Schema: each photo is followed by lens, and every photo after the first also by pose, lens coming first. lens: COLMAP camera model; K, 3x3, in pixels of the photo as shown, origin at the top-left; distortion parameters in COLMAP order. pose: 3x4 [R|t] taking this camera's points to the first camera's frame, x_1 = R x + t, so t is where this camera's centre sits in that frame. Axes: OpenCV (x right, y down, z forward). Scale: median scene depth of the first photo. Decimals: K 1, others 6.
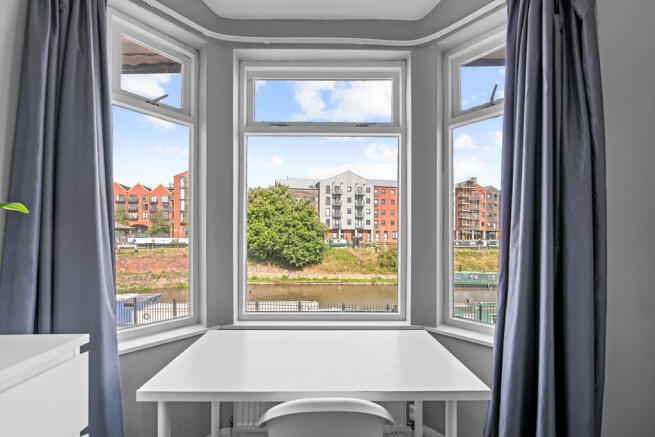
lens RADIAL K [[254.5, 0, 329.4], [0, 254.5, 224.8], [0, 0, 1]] dist [0.000917, 0.000034]
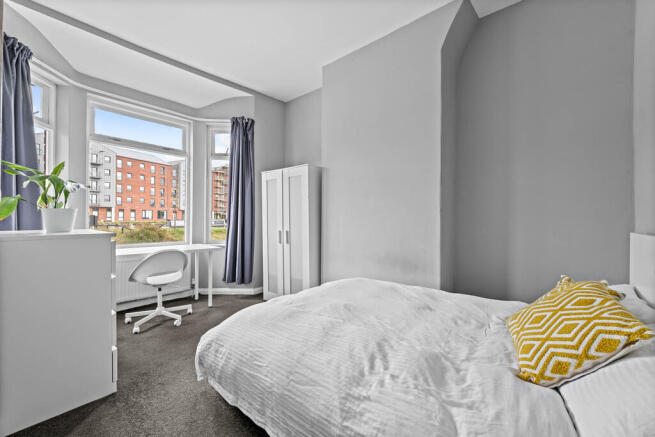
lens RADIAL K [[254.5, 0, 329.4], [0, 254.5, 224.8], [0, 0, 1]] dist [0.000917, 0.000034]
pose [[0.626511, -0.017689, 0.779212, -0.638785], [-0.039965, 0.997698, 0.054782, 0.042488], [-0.778387, -0.065462, 0.624362, -1.286754]]
